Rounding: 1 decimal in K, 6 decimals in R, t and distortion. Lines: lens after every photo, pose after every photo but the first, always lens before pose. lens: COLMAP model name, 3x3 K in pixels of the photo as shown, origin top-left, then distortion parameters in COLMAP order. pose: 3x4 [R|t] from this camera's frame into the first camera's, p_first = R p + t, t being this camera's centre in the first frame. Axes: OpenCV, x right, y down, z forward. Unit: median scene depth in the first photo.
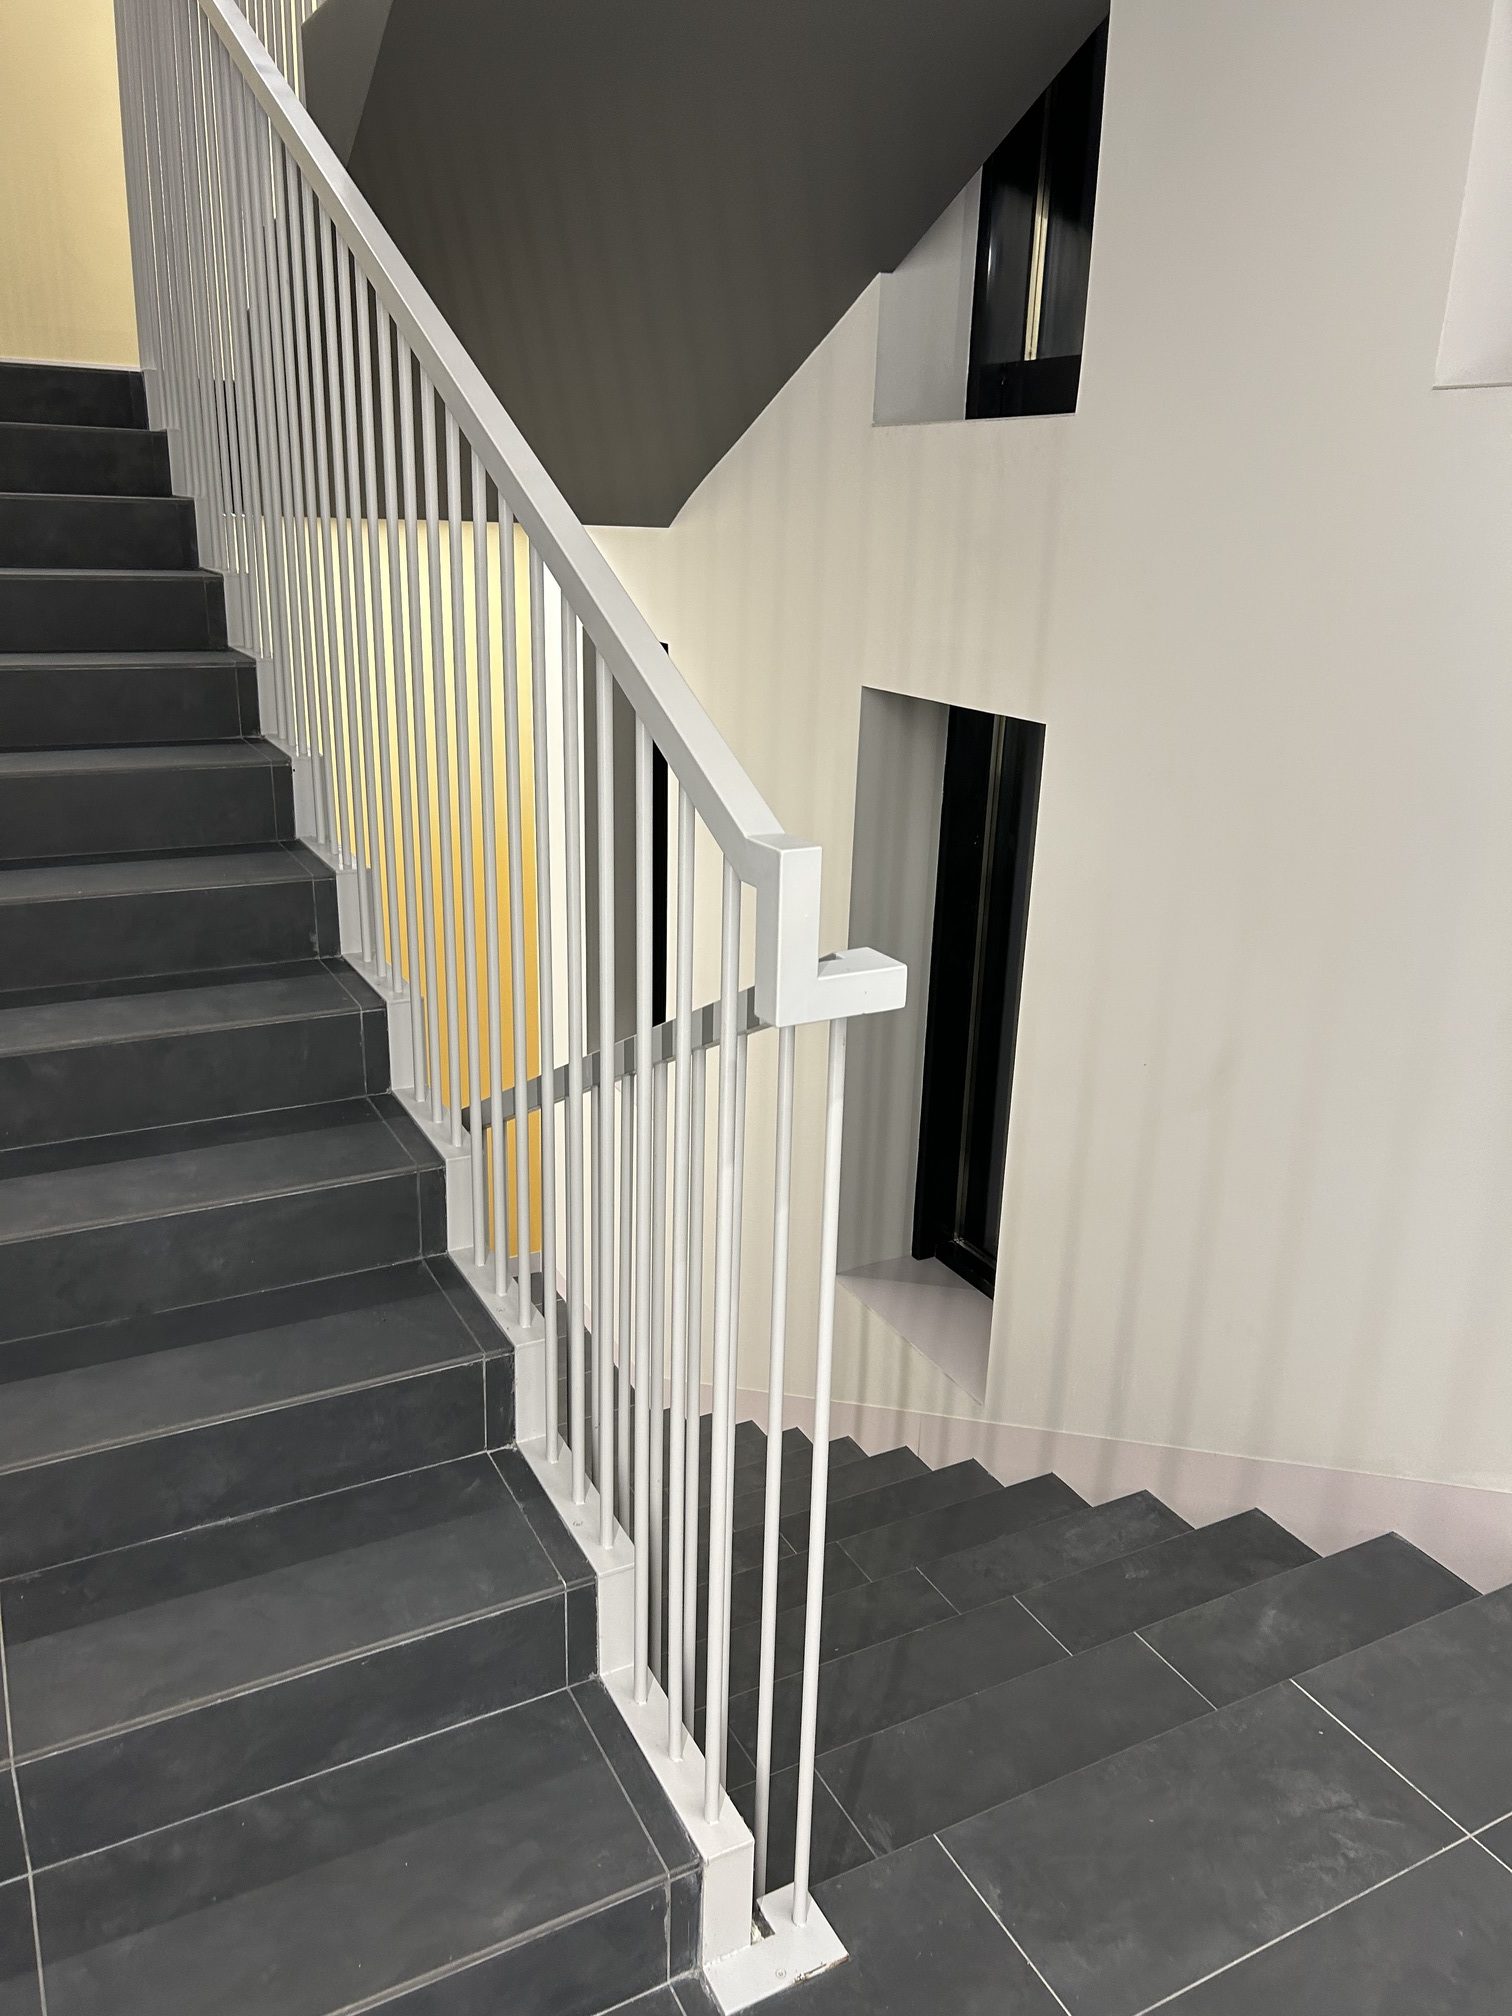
lens RADIAL K [[1513.7, 0, 755.5], [0, 1513.7, 1026.8], [0, 0, 1]] dist [0.043064, -0.047206]
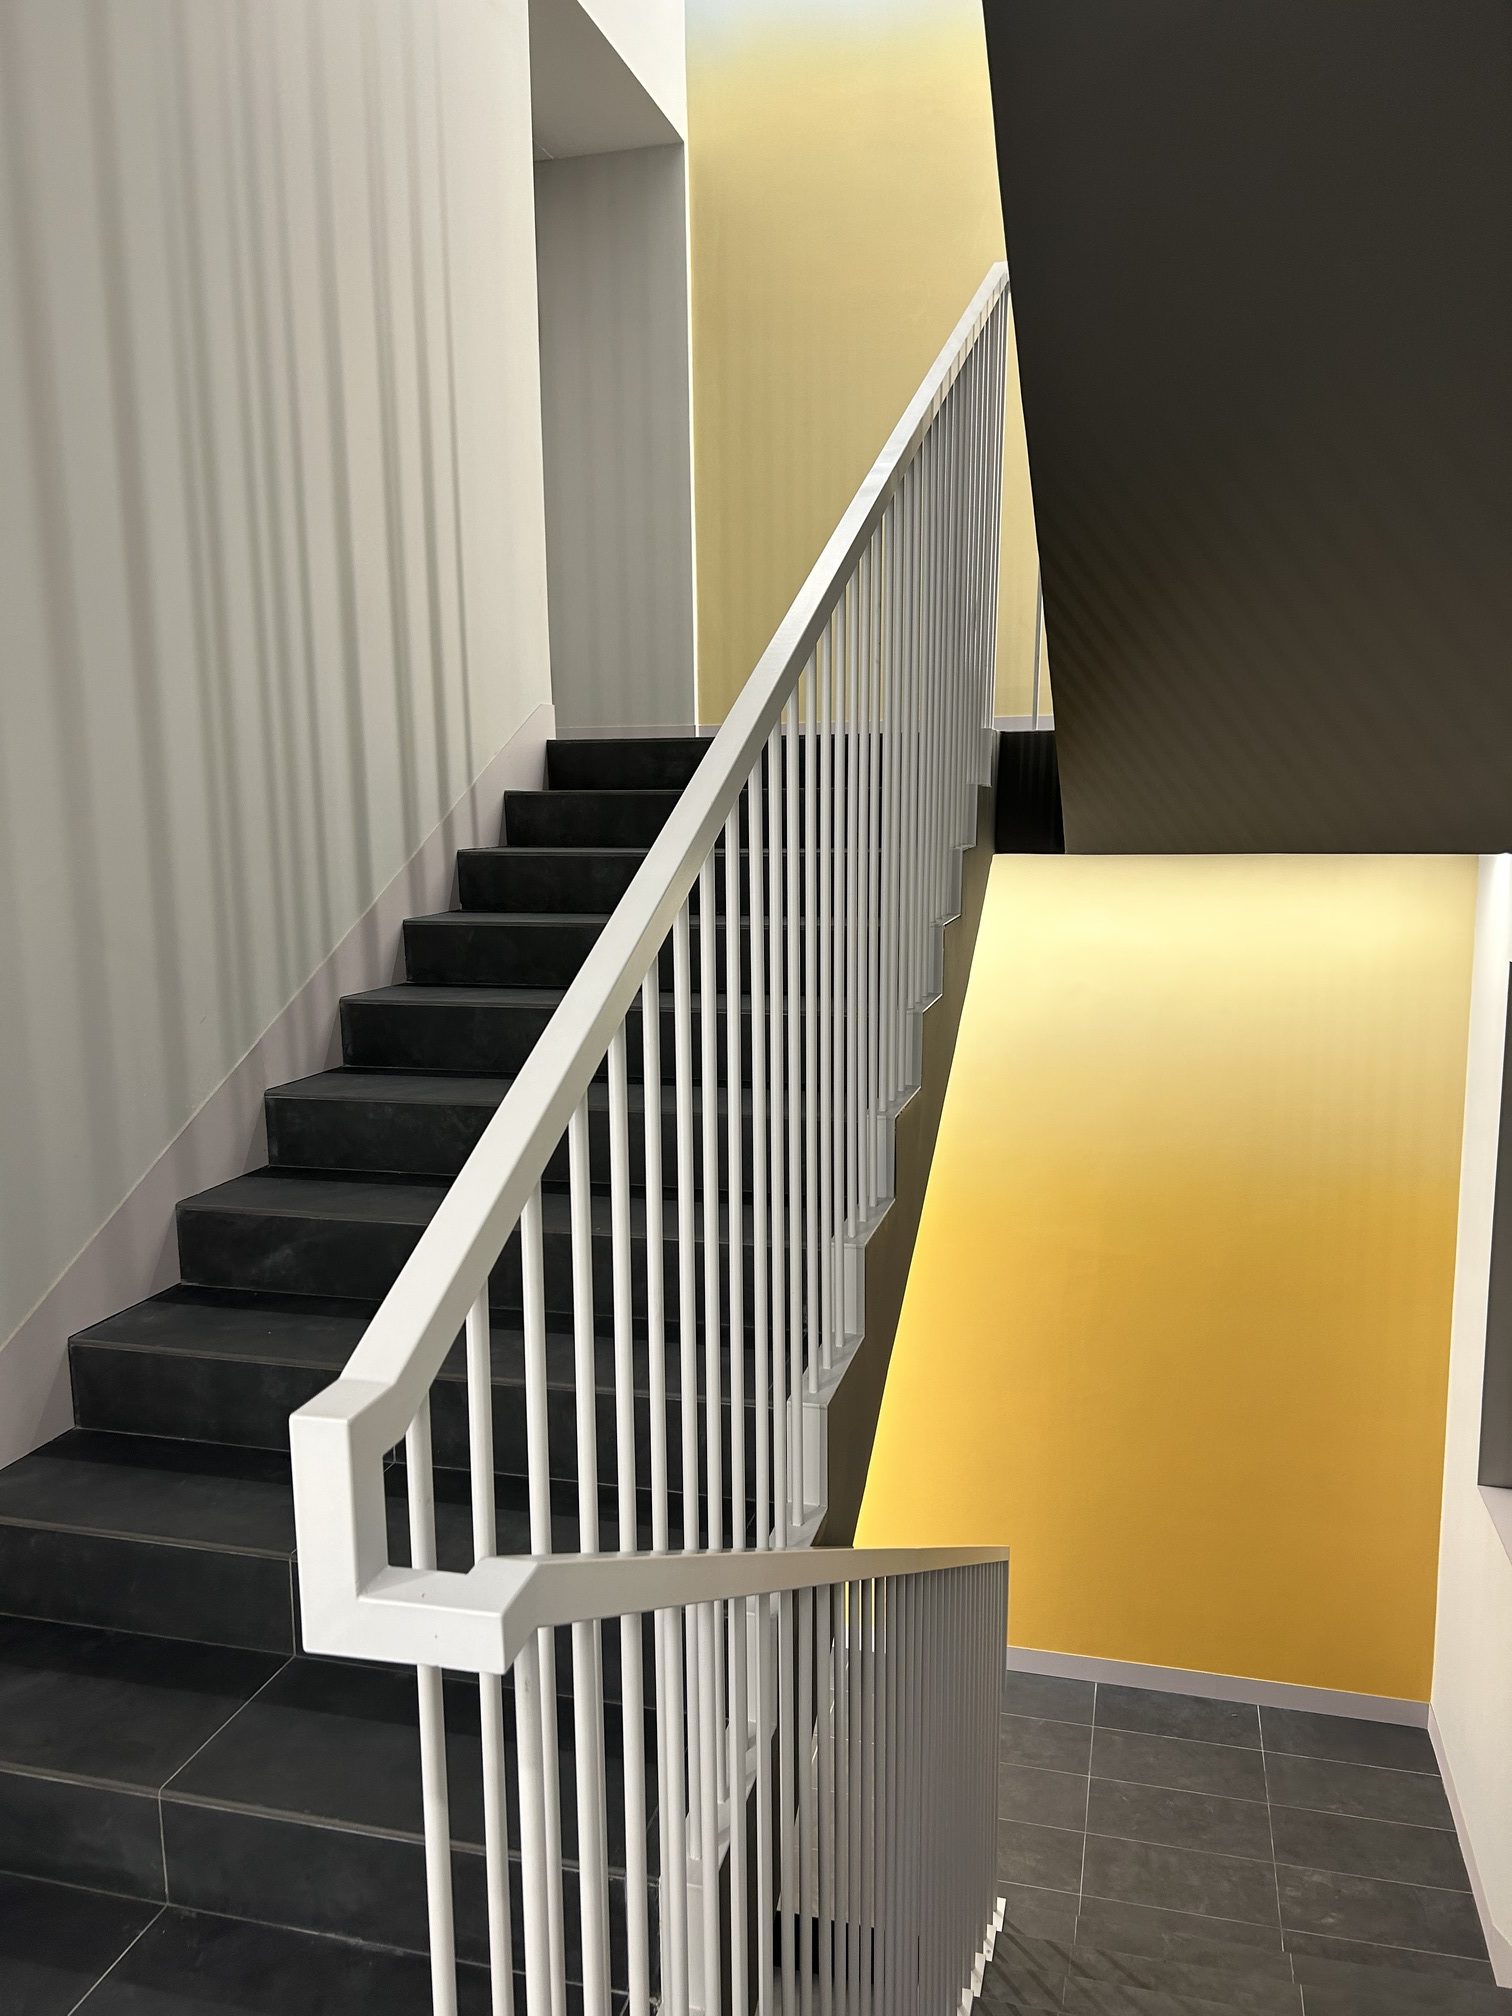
lens RADIAL K [[1513.7, 0, 766.6], [0, 1513.7, 1019.9], [0, 0, 1]] dist [0.043064, -0.047206]
pose [[0.737666, 0.061965, -0.672316, 0.349692], [-0.187132, 0.975532, -0.115410, -0.134756], [0.648715, 0.210946, 0.731212, 0.285918]]
